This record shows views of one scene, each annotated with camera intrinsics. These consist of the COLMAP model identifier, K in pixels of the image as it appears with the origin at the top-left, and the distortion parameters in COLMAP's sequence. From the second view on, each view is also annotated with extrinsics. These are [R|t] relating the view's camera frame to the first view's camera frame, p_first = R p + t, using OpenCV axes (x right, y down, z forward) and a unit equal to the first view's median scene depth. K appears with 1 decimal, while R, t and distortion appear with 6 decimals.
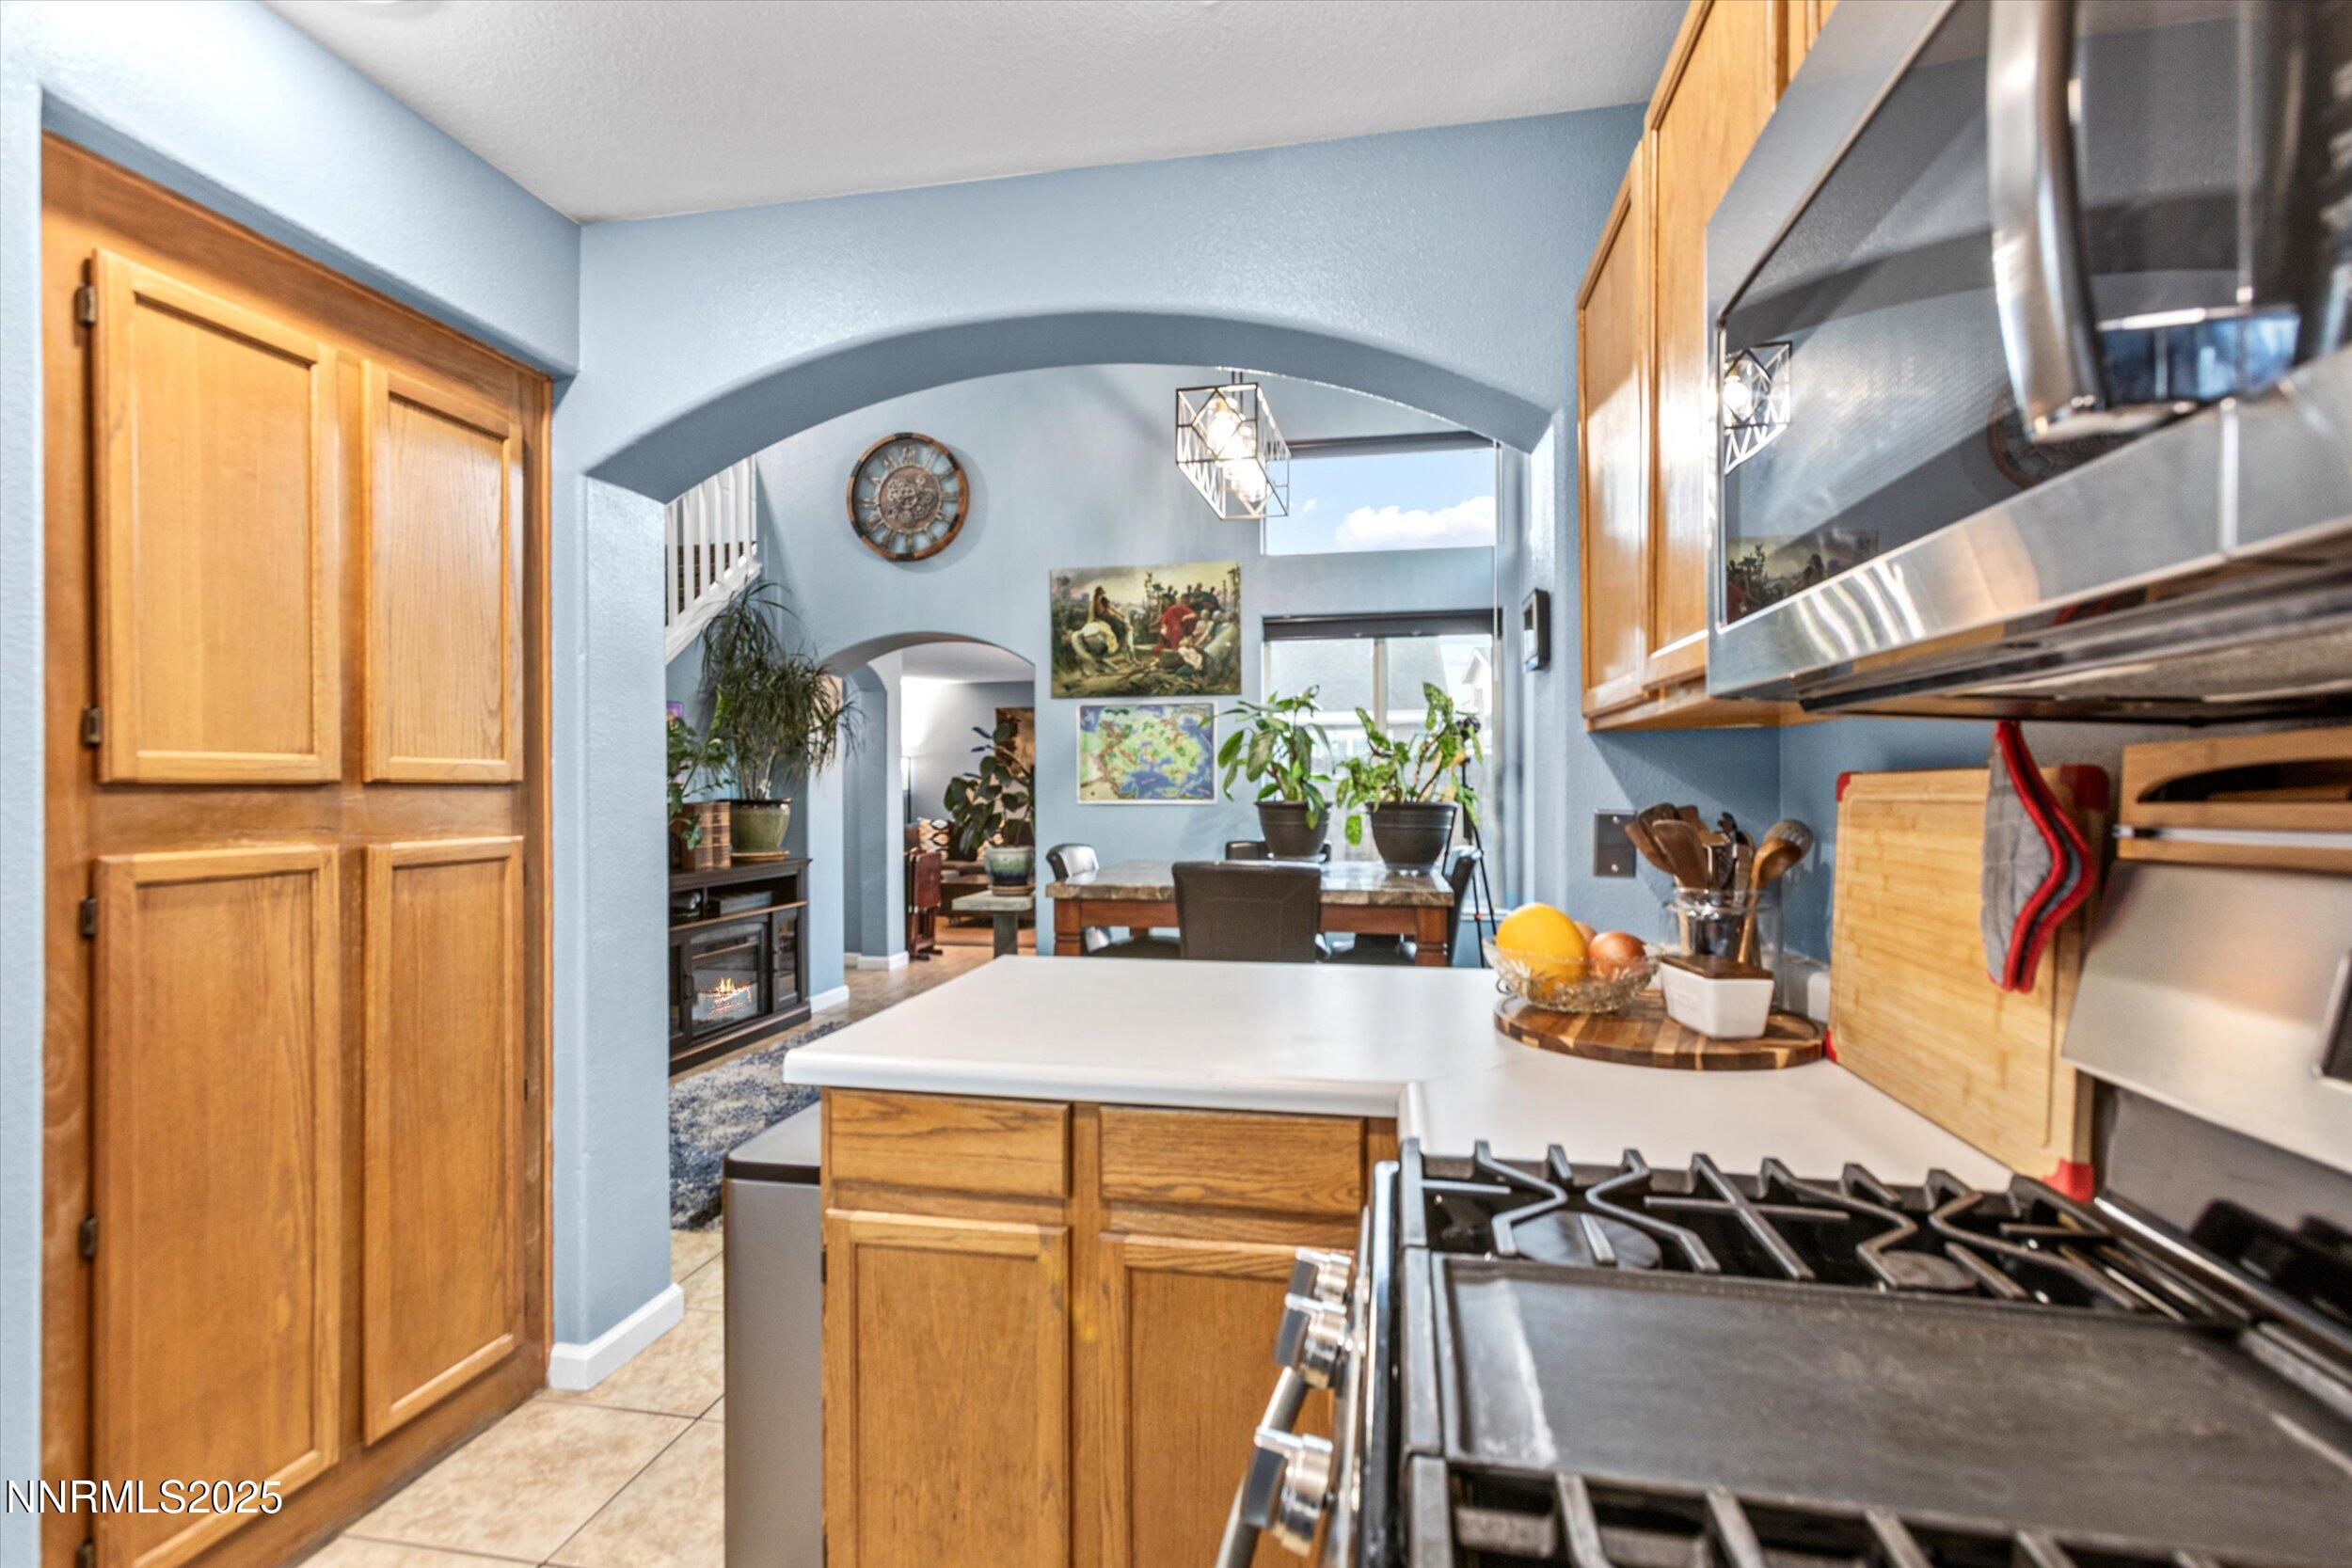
lens RADIAL K [[1093.5, 0, 1177.2], [0, 1093.5, 790.6], [0, 0, 1]] dist [-0.014700, 0.014348]
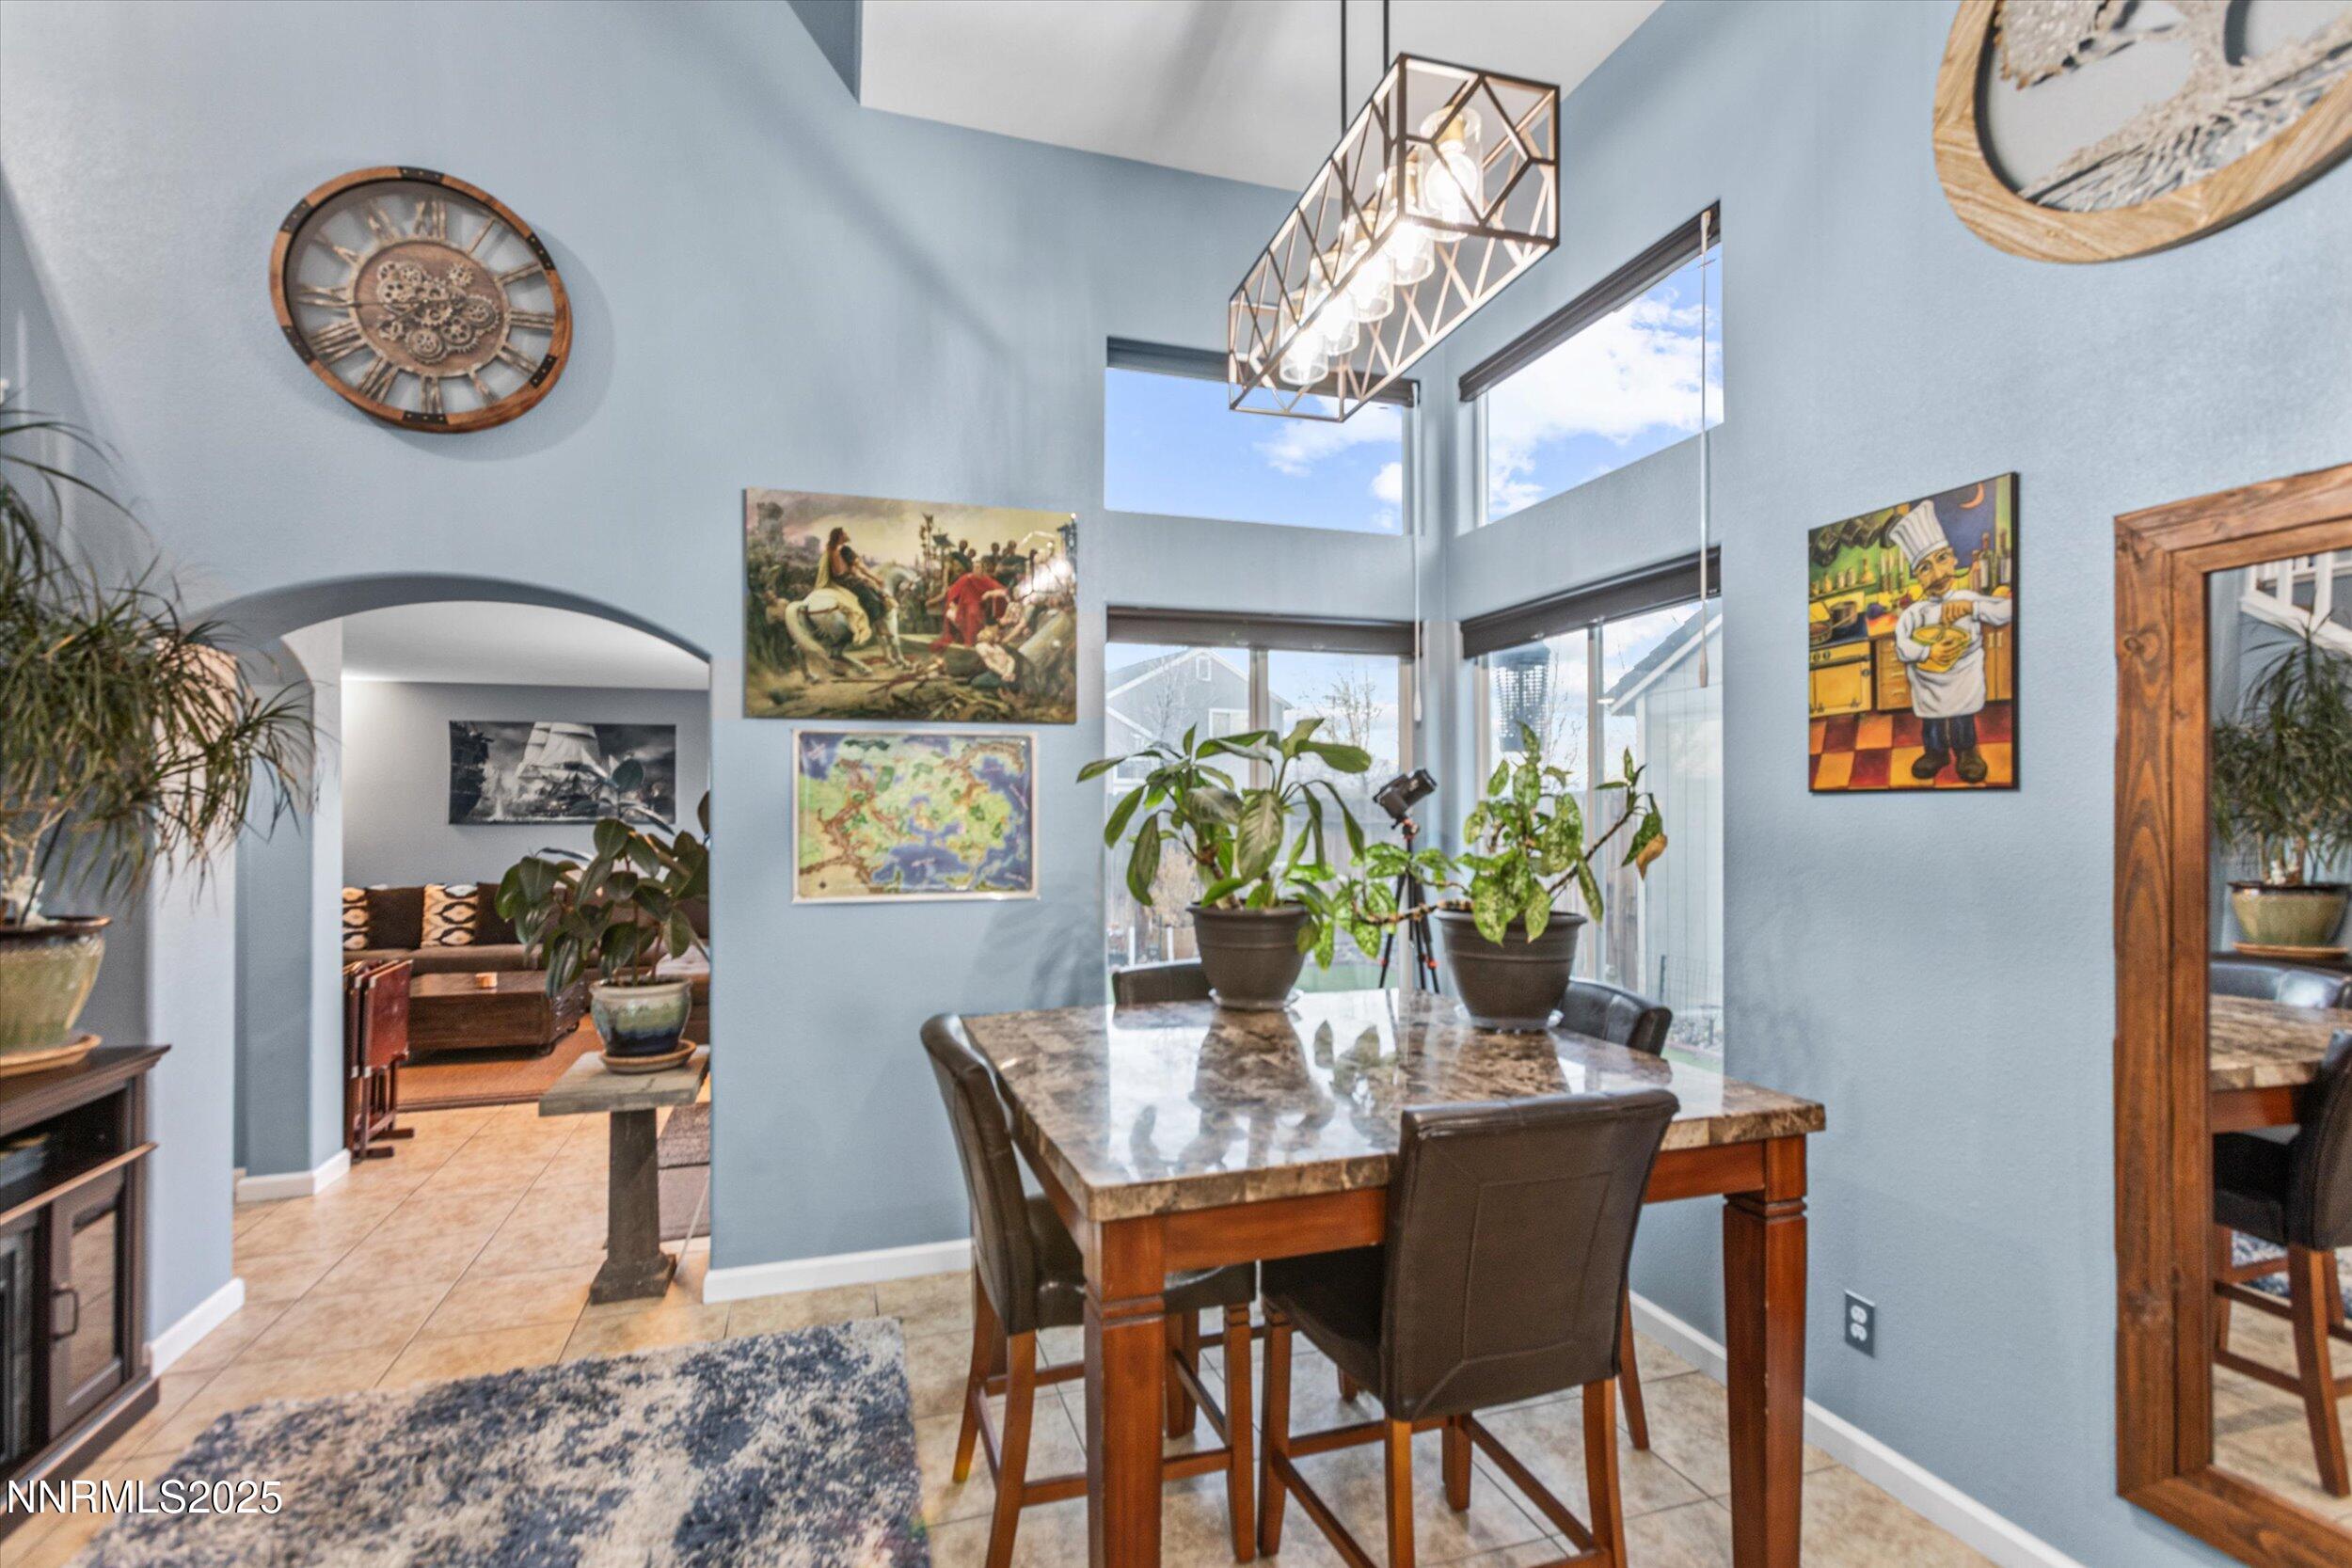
lens RADIAL K [[1085.3, 0, 1174.2], [0, 1085.3, 809.3], [0, 0, 1]] dist [-0.002533, 0.016702]
pose [[0.885264, 0.003526, 0.465076, -0.180797], [0.000757, 0.999959, -0.009020, -0.032145], [-0.465089, 0.008337, 0.885225, 0.409303]]
